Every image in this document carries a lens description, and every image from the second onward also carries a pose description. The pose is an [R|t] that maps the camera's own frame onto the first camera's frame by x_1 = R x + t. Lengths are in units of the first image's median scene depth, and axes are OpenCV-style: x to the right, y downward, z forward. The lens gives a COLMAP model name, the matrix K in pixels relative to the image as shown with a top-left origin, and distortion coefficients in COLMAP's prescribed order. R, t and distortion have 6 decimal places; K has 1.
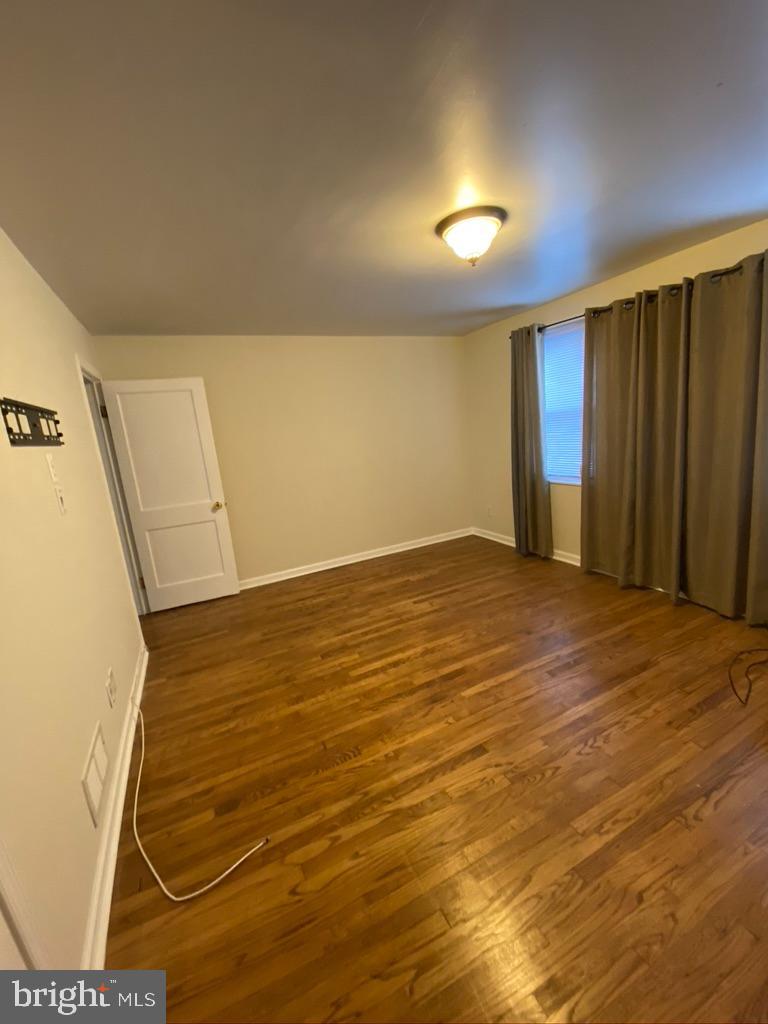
lens RADIAL K [[411.8, 0, 384.0], [0, 411.8, 512.0], [0, 0, 1]] dist [-0.000695, -0.012049]
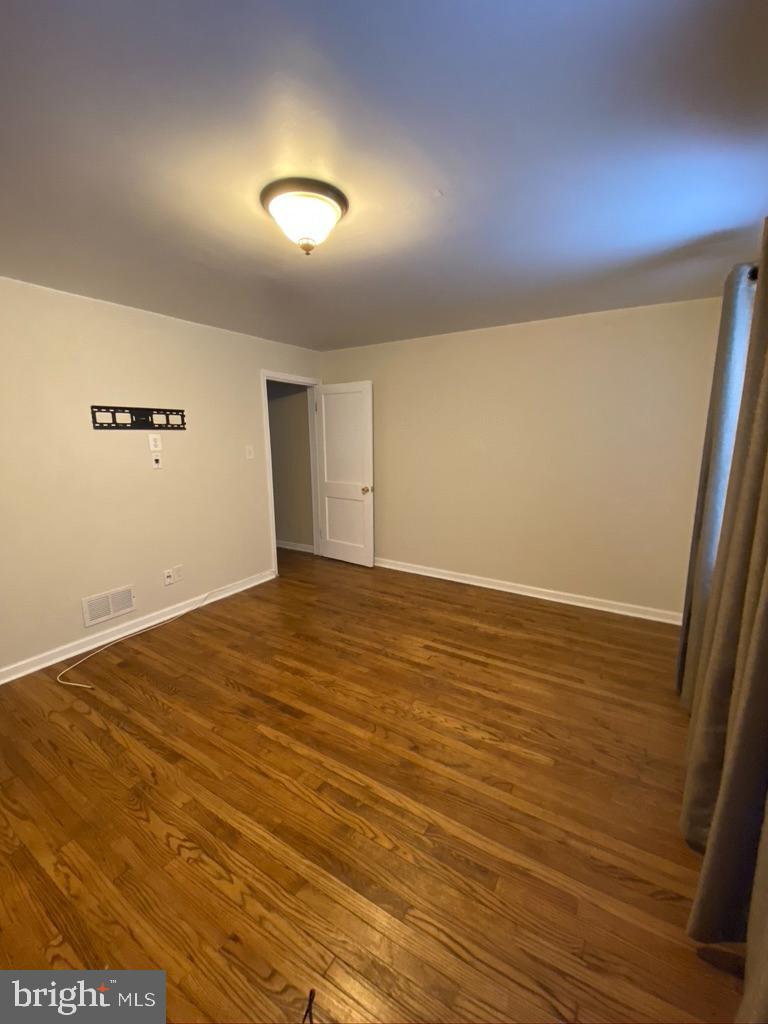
lens RADIAL K [[411.8, 0, 384.0], [0, 411.8, 512.0], [0, 0, 1]] dist [-0.000695, -0.012049]
pose [[0.550647, 0.259558, -0.793358, 0.775782], [-0.228922, 0.960945, 0.155498, -0.196871], [0.802734, 0.095992, 0.588560, 0.495127]]
